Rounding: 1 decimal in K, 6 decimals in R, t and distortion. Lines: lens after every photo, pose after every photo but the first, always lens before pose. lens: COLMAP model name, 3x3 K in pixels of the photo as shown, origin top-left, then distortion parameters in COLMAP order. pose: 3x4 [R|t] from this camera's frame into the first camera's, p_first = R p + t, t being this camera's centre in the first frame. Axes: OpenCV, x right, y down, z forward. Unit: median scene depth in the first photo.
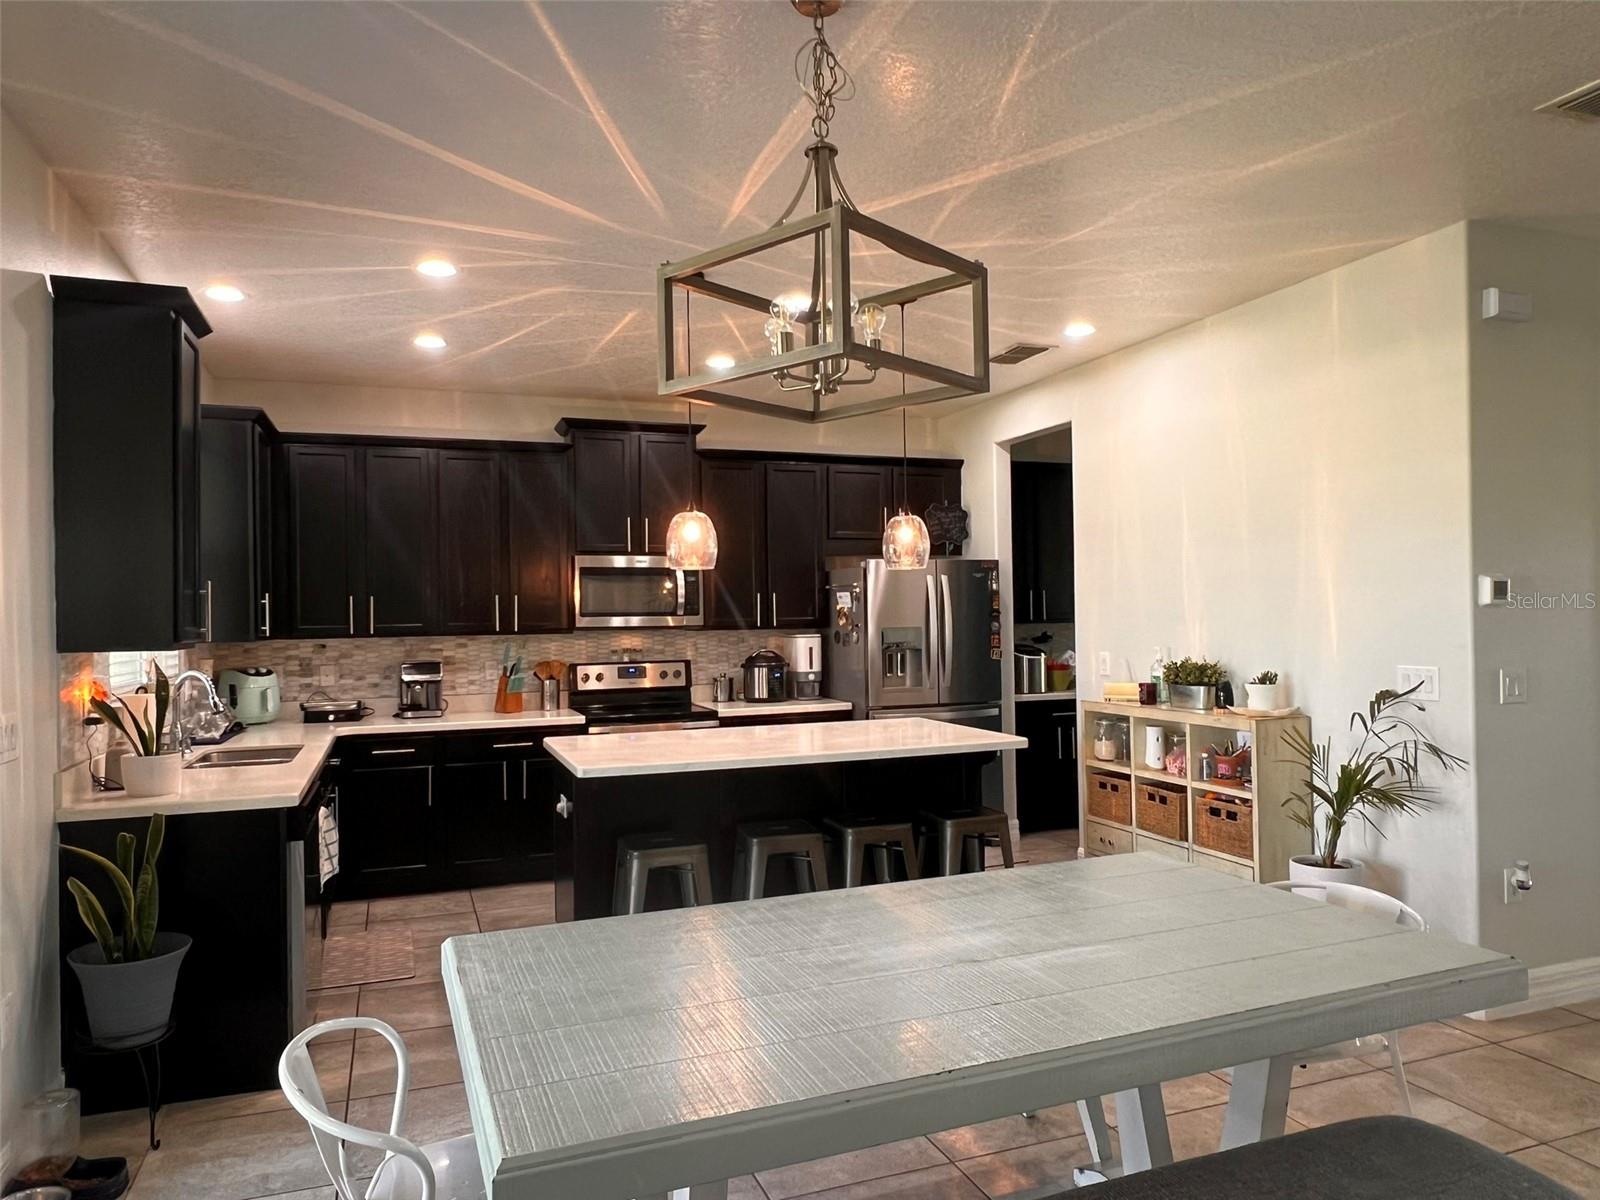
lens RADIAL K [[1058.3, 0, 800.0], [0, 1058.3, 600.0], [0, 0, 1]] dist [-0.000710, -0.000229]
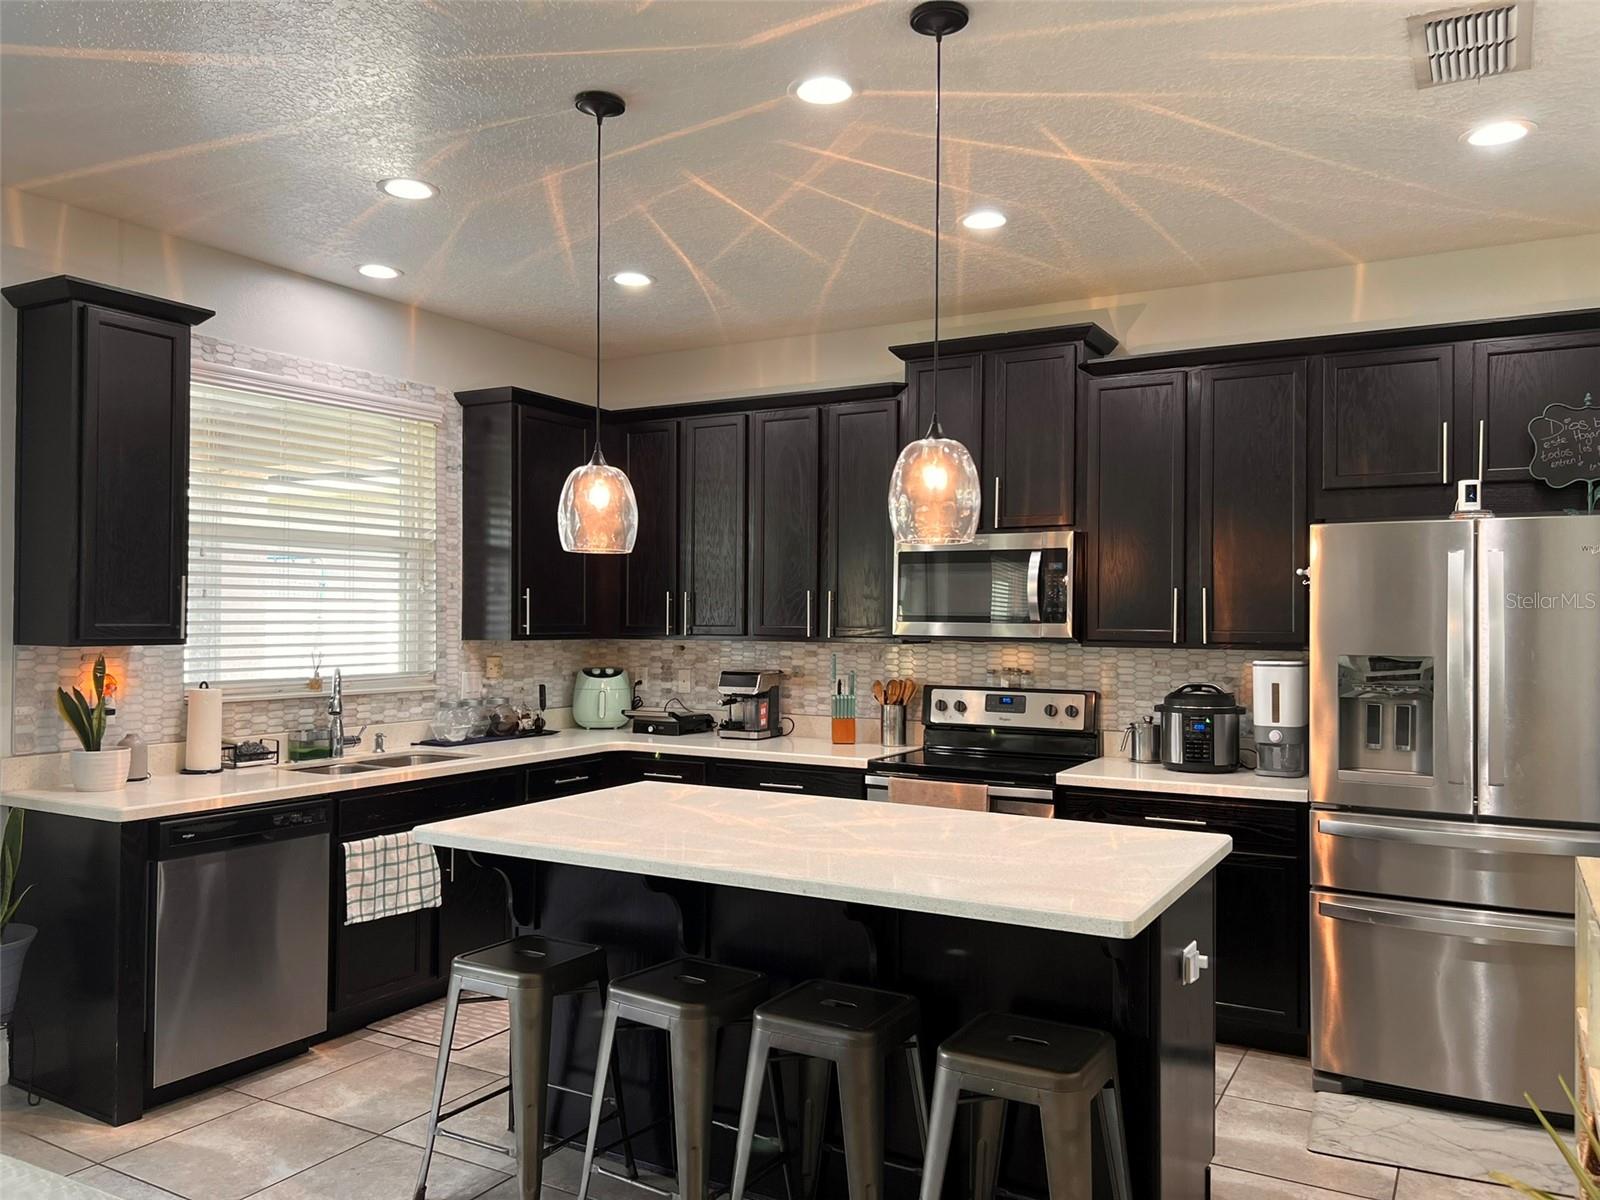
lens RADIAL K [[1214.5, 0, 800.0], [0, 1214.5, 600.0], [0, 0, 1]] dist [0.064636, -0.000274]
pose [[0.619680, 0.008329, -0.784810, 0.391224], [-0.002749, 0.999961, 0.008442, -0.004886], [0.784850, -0.003073, 0.619679, 0.426763]]
